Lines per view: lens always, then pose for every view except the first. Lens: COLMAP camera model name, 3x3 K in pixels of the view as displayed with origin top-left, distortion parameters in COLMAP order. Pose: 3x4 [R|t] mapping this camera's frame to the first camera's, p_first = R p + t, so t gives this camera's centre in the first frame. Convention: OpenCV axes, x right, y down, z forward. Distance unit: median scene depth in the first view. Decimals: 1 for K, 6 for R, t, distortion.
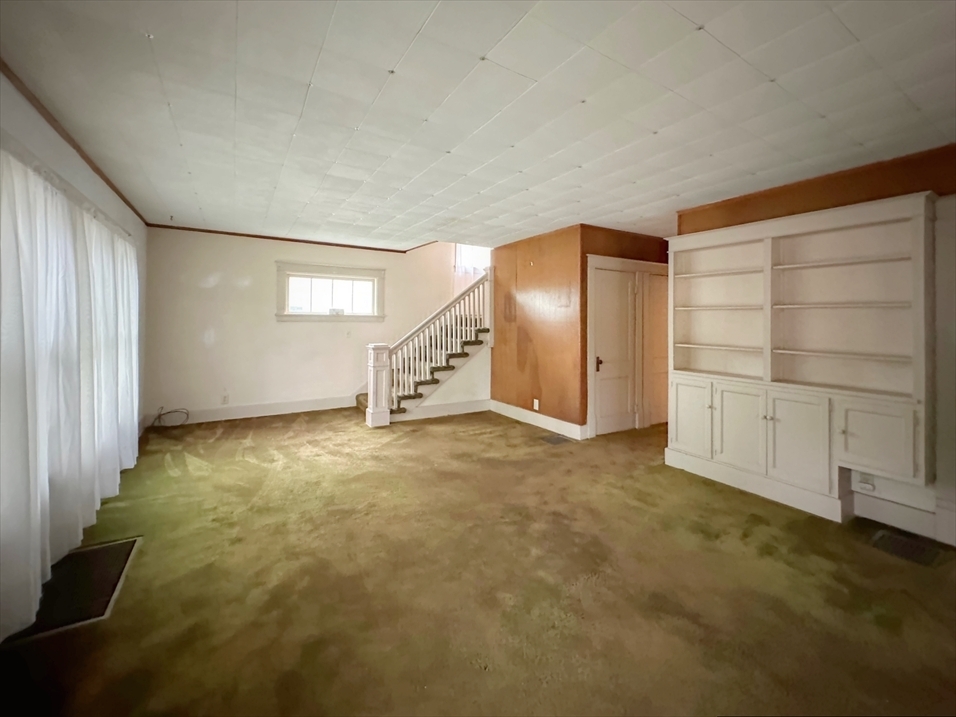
lens RADIAL K [[398.5, 0, 478.7], [0, 398.5, 315.5], [0, 0, 1]] dist [-0.000648, 0.000040]
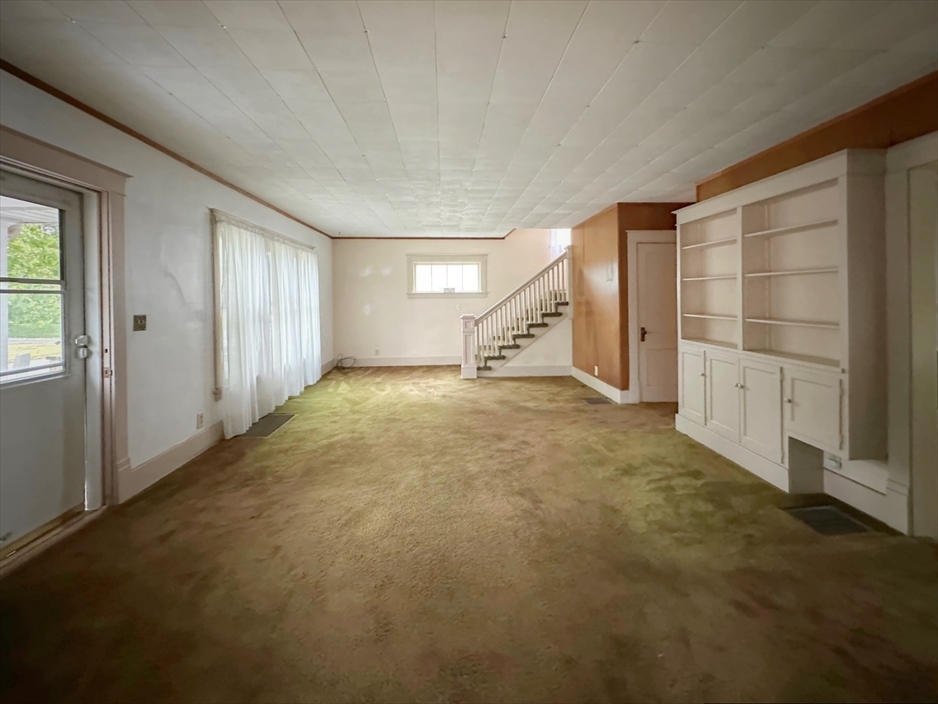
lens RADIAL K [[395.7, 0, 468.7], [0, 395.7, 298.5], [0, 0, 1]] dist [-0.000010, 0.000075]
pose [[0.881639, -0.014840, -0.471691, 0.380777], [0.022953, 0.999671, 0.011451, 0.005467], [0.471366, -0.020922, 0.881690, -0.127788]]
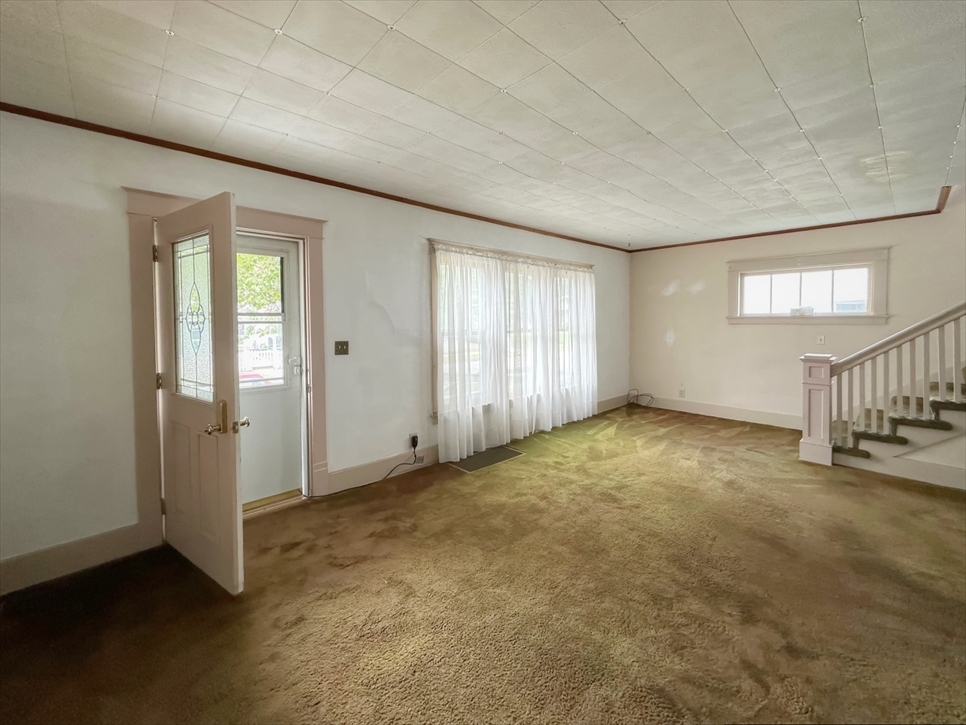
lens RADIAL K [[399.7, 0, 485.7], [0, 399.7, 332.2], [0, 0, 1]] dist [-0.001067, -0.000020]
pose [[0.200098, 0.022205, -0.979524, 0.391504], [0.019060, 0.999466, 0.026550, -0.003212], [0.979590, -0.023983, 0.199568, 0.256957]]
